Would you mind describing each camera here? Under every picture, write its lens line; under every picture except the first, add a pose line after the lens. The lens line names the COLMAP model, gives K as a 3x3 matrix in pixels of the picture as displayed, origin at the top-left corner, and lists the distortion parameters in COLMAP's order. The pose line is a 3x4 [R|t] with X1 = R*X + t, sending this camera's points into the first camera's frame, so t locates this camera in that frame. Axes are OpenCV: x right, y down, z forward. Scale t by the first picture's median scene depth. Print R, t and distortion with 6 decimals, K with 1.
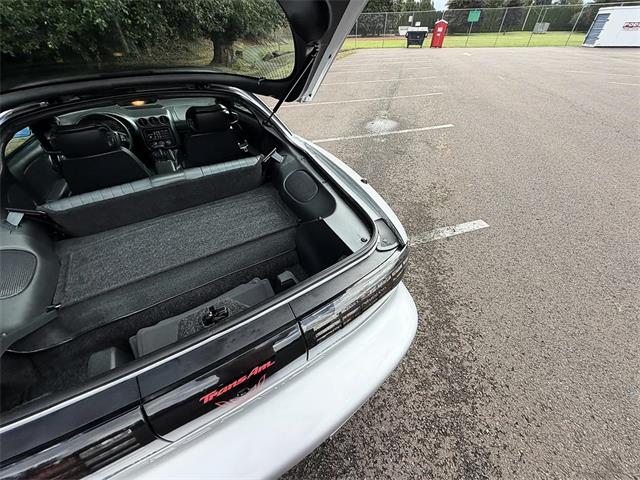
lens RADIAL K [[254.0, 0, 318.7], [0, 254.0, 239.1], [0, 0, 1]] dist [-0.001443, -0.000839]
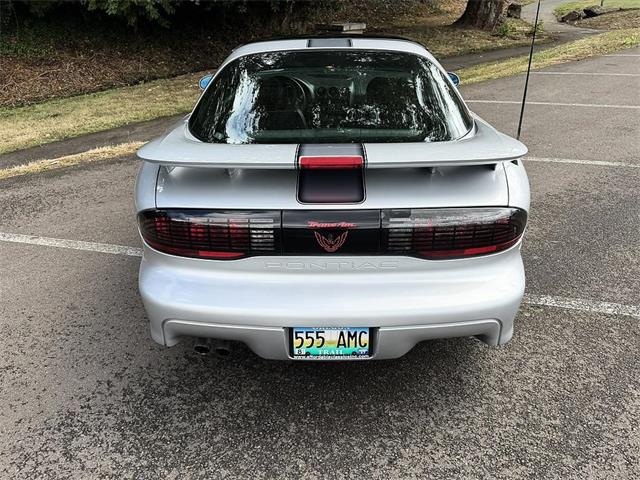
lens RADIAL K [[576.8, 0, 316.8], [0, 576.8, 236.0], [0, 0, 1]] dist [0.039526, -0.049059]
pose [[0.845202, 0.220691, -0.486754, 0.558764], [-0.336604, 0.927241, -0.164077, 0.512291], [0.415128, 0.302521, 0.857992, -0.851587]]
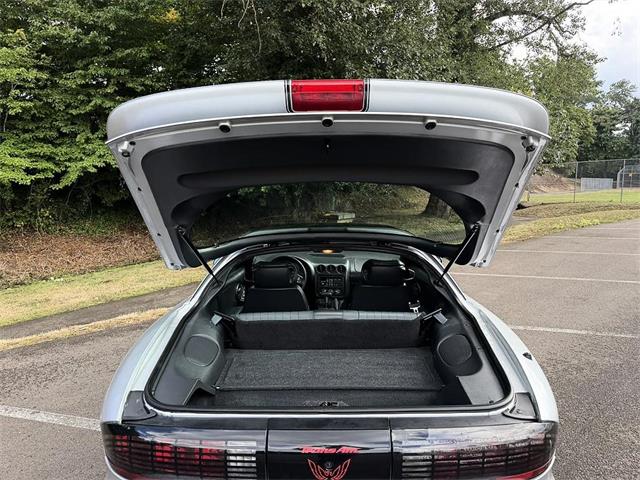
lens RADIAL K [[446.9, 0, 322.2], [0, 446.9, 251.5], [0, 0, 1]] dist [0.052674, -0.051014]
pose [[0.848954, 0.088681, -0.520973, 0.296630], [-0.336440, 0.850927, -0.403400, 0.263119], [0.407537, 0.517744, 0.752234, -0.487151]]
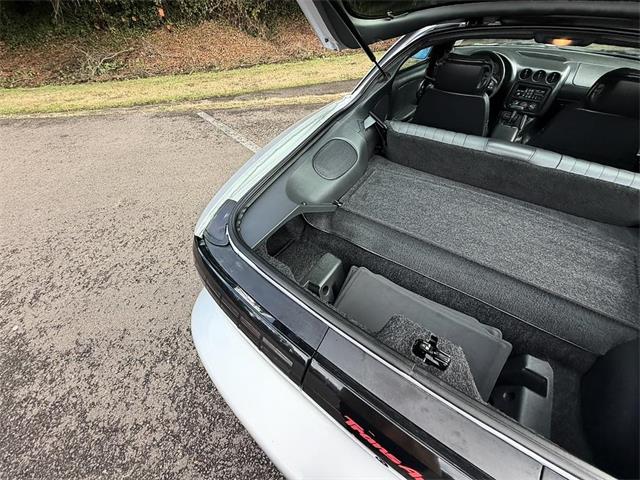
lens RADIAL K [[254.1, 0, 317.7], [0, 254.1, 238.4], [0, 0, 1]] dist [-0.002899, 0.000276]
pose [[0.403038, 0.659490, -0.634534, -0.142559], [-0.568151, 0.723857, 0.391453, -0.014365], [0.717471, 0.202740, 0.666432, 0.112555]]
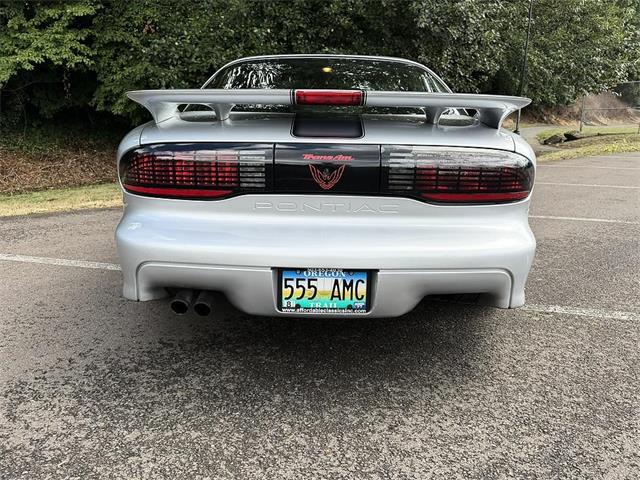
lens RADIAL K [[576.8, 0, 317.4], [0, 576.8, 233.1], [0, 0, 1]] dist [0.039526, -0.049059]
pose [[0.848157, 0.140956, -0.510647, 0.573187], [-0.355824, 0.865712, -0.352039, 0.879261], [0.392452, 0.480285, 0.784416, -0.581665]]
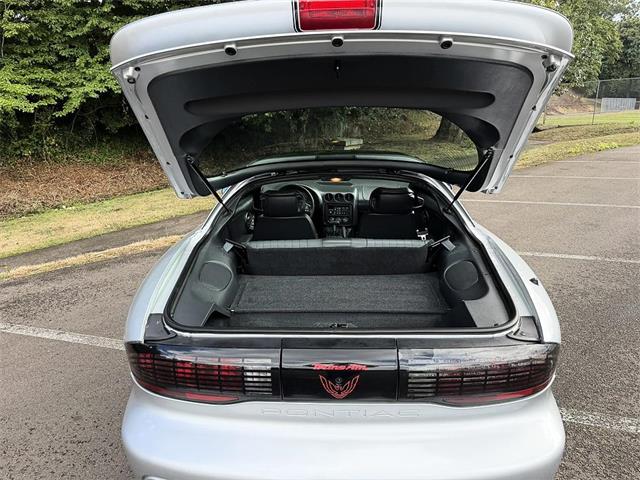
lens RADIAL K [[446.9, 0, 314.8], [0, 446.9, 242.5], [0, 0, 1]] dist [0.052674, -0.051014]
pose [[0.832983, 0.158896, -0.529991, 0.295438], [-0.342888, 0.900012, -0.269084, 0.268185], [0.434242, 0.405871, 0.804178, -0.499055]]
